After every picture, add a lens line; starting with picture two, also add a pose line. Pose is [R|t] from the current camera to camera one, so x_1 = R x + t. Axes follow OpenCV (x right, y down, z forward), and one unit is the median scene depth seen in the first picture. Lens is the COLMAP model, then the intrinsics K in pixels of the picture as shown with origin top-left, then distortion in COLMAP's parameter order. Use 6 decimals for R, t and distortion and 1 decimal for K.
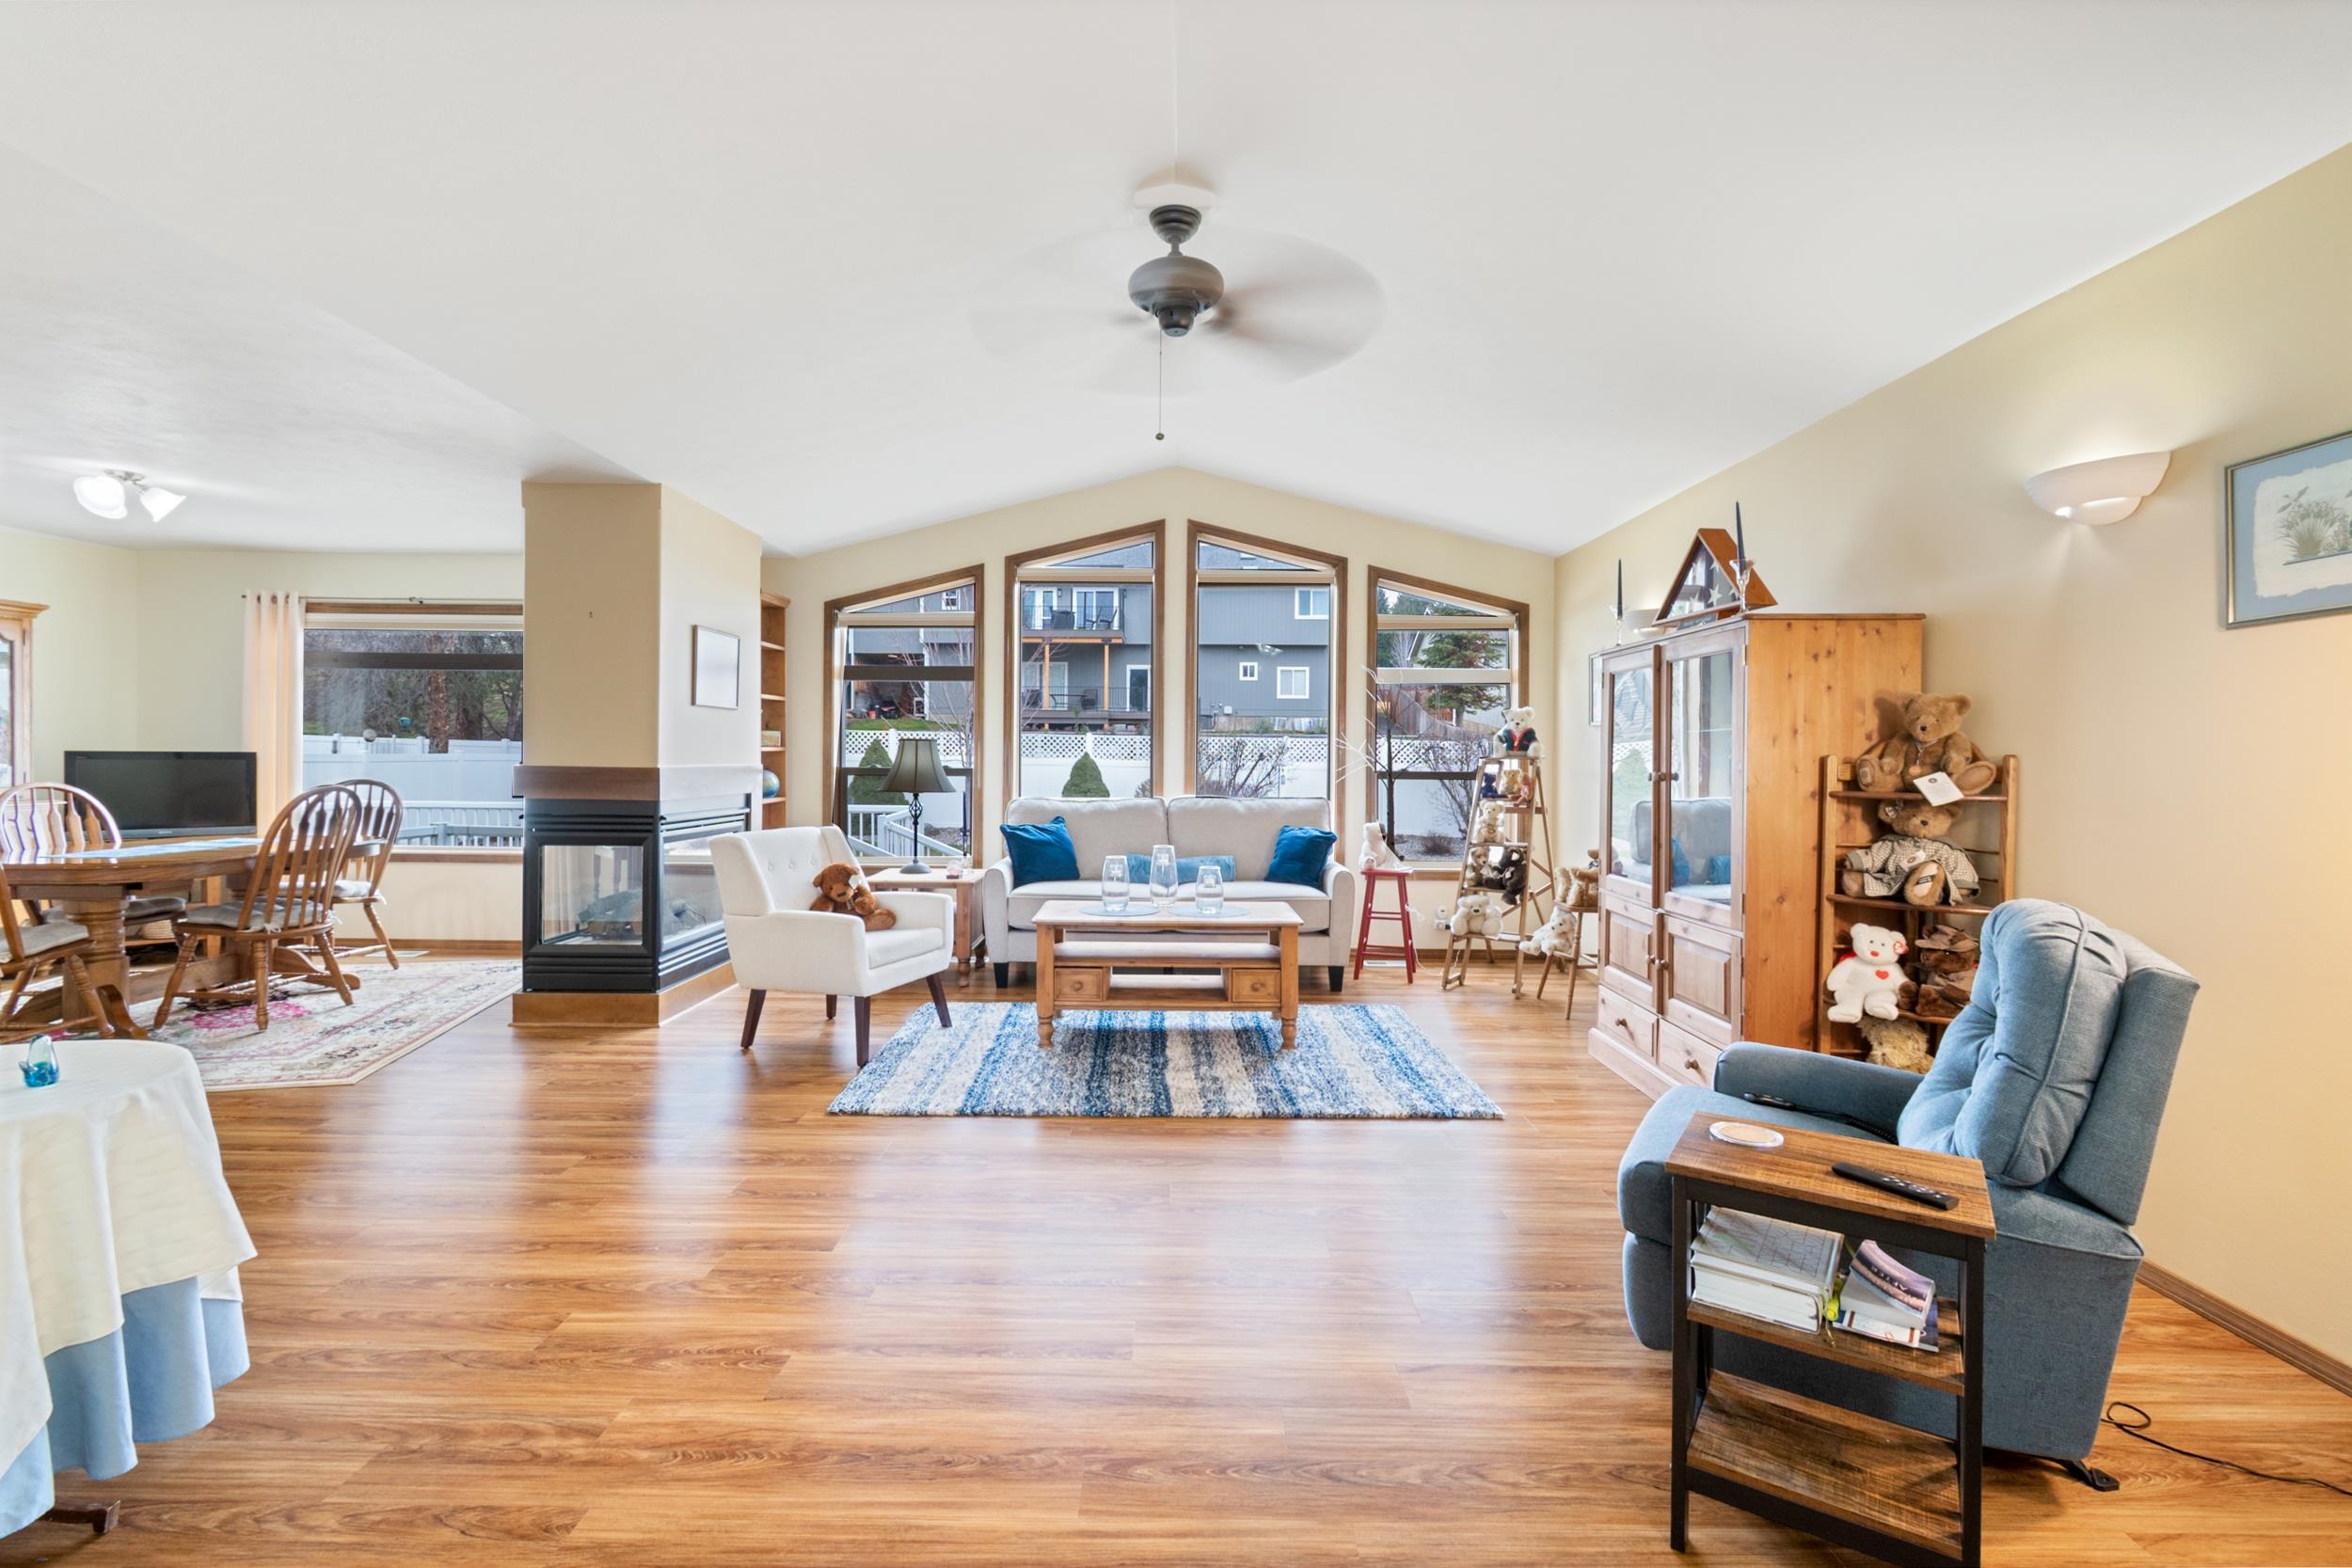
lens RADIAL K [[1054.4, 0, 1178.2], [0, 1054.4, 775.9], [0, 0, 1]] dist [0.002640, 0.000210]
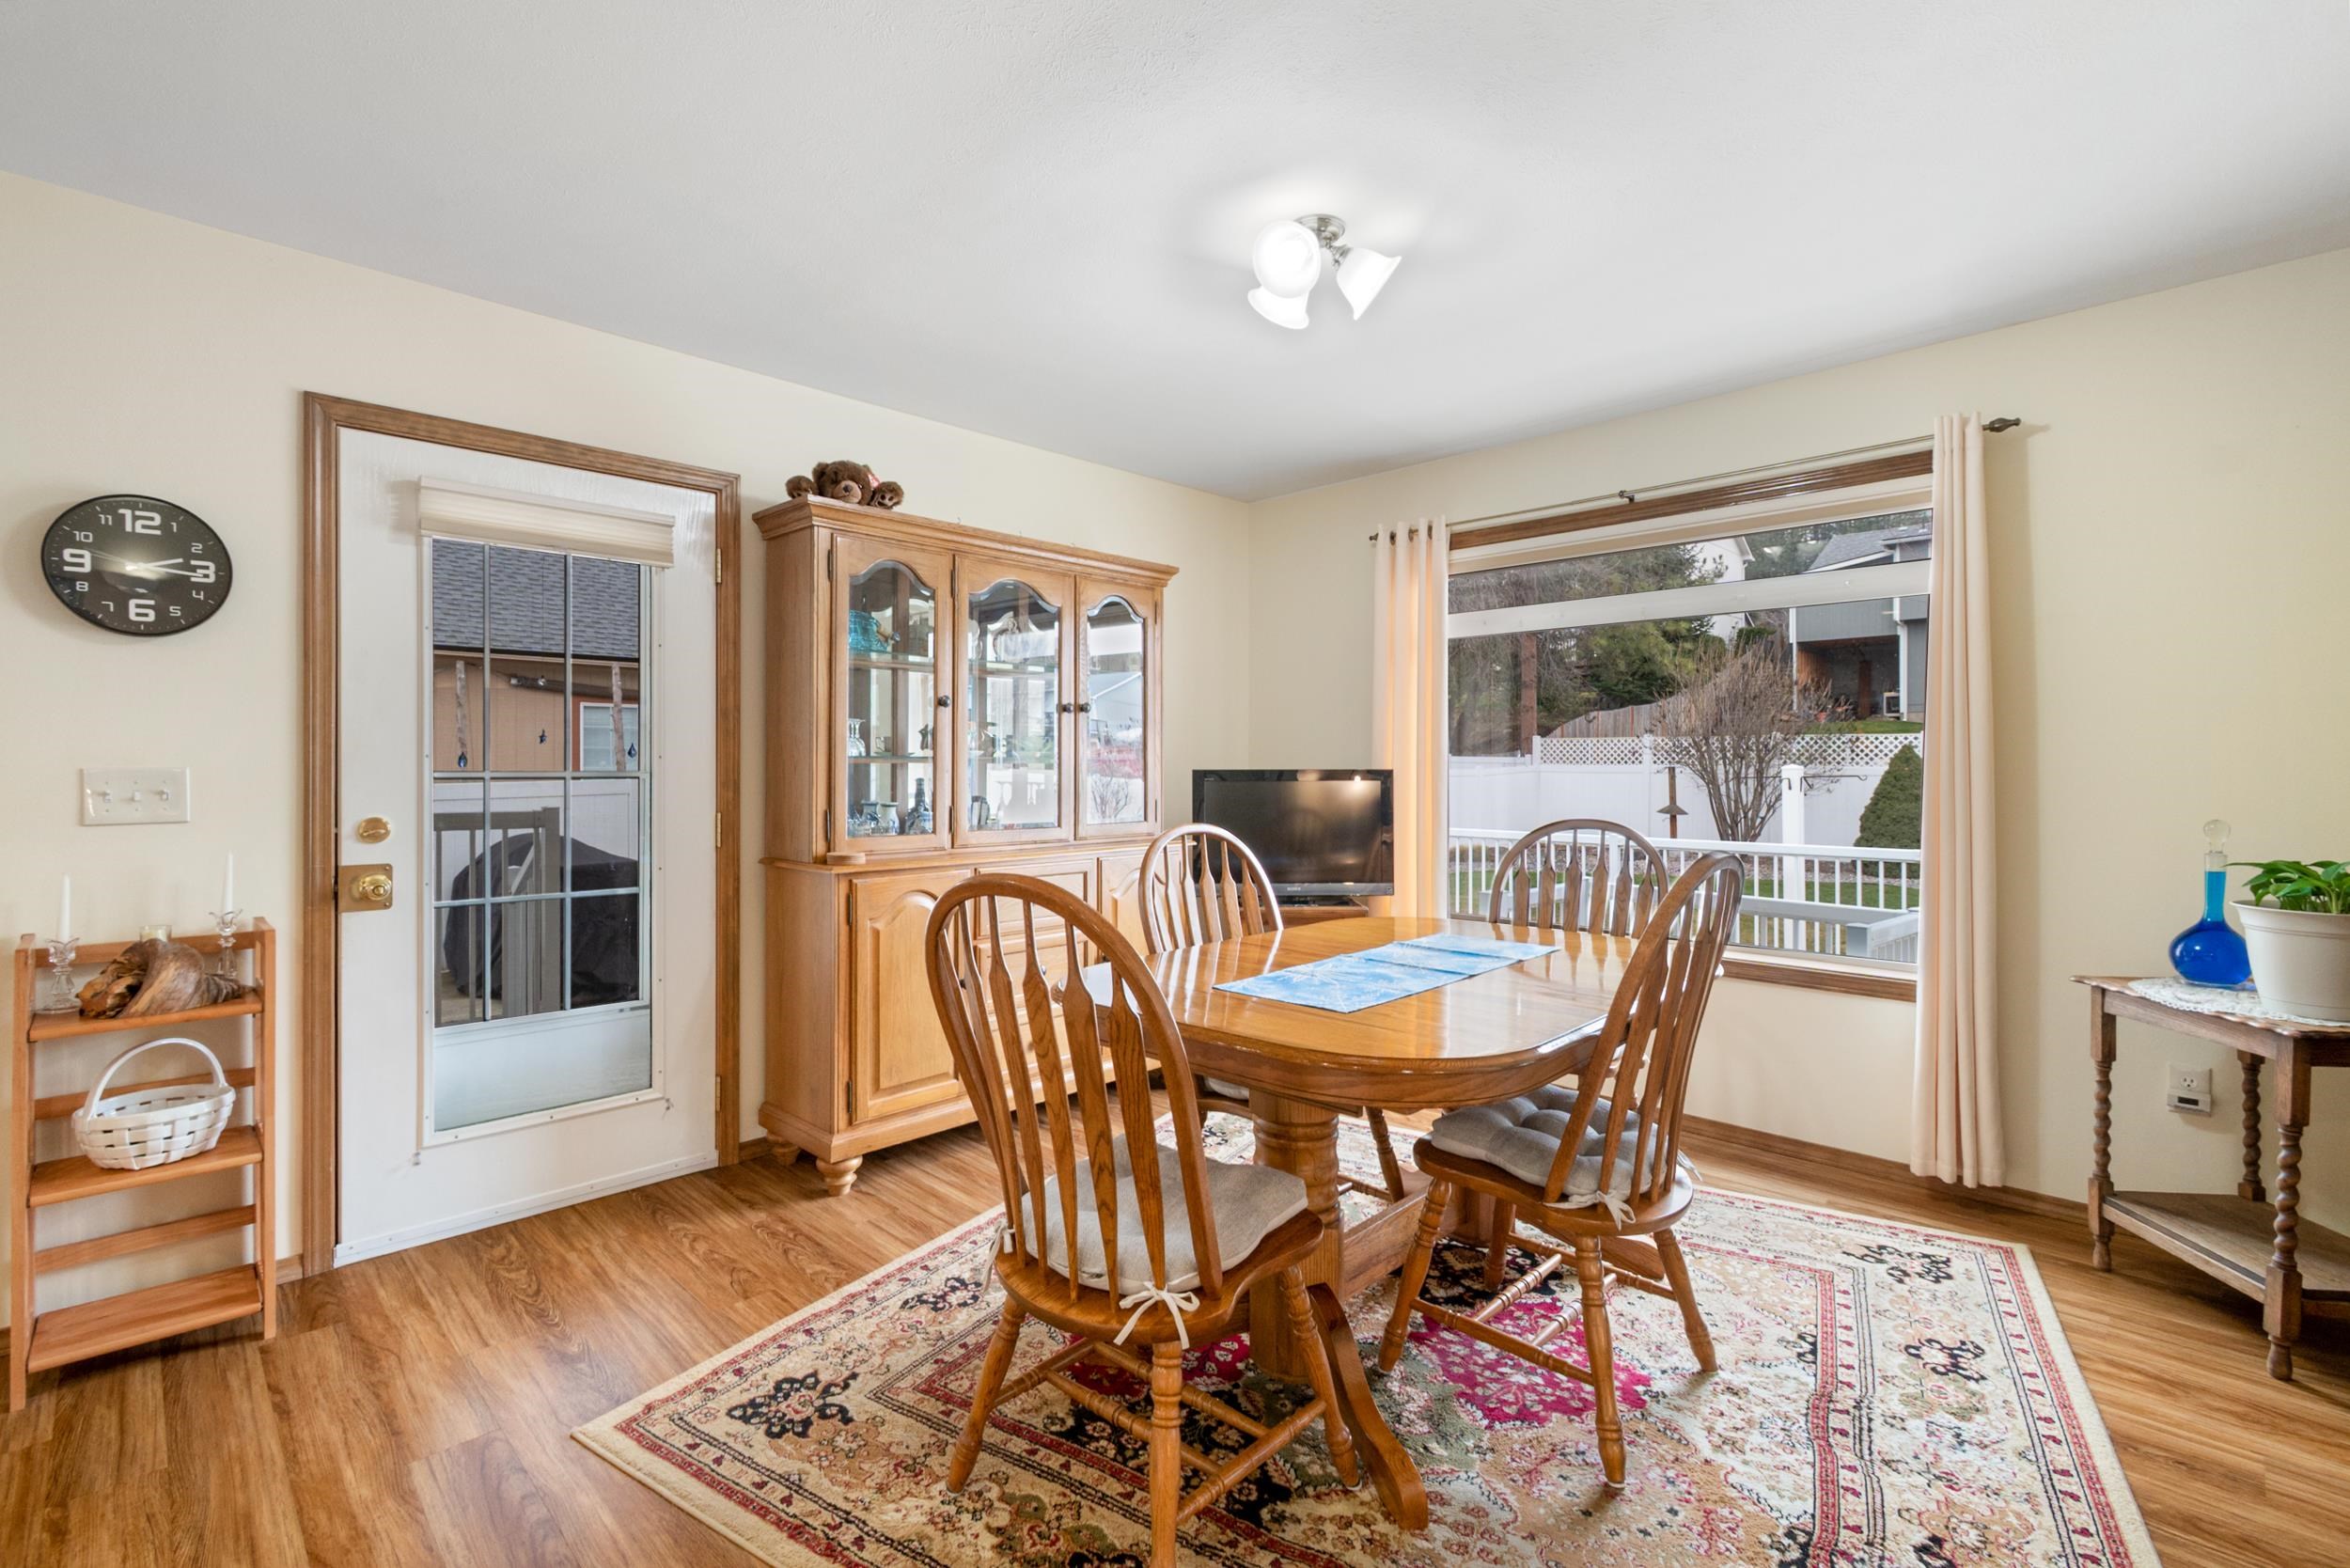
lens RADIAL K [[1053.6, 0, 1172.7], [0, 1053.6, 774.5], [0, 0, 1]] dist [0.002640, 0.000210]
pose [[0.715430, -0.005349, -0.698664, -0.565644], [-0.001862, 0.999953, -0.009562, -0.013442], [0.698682, 0.008142, 0.715386, 0.481274]]
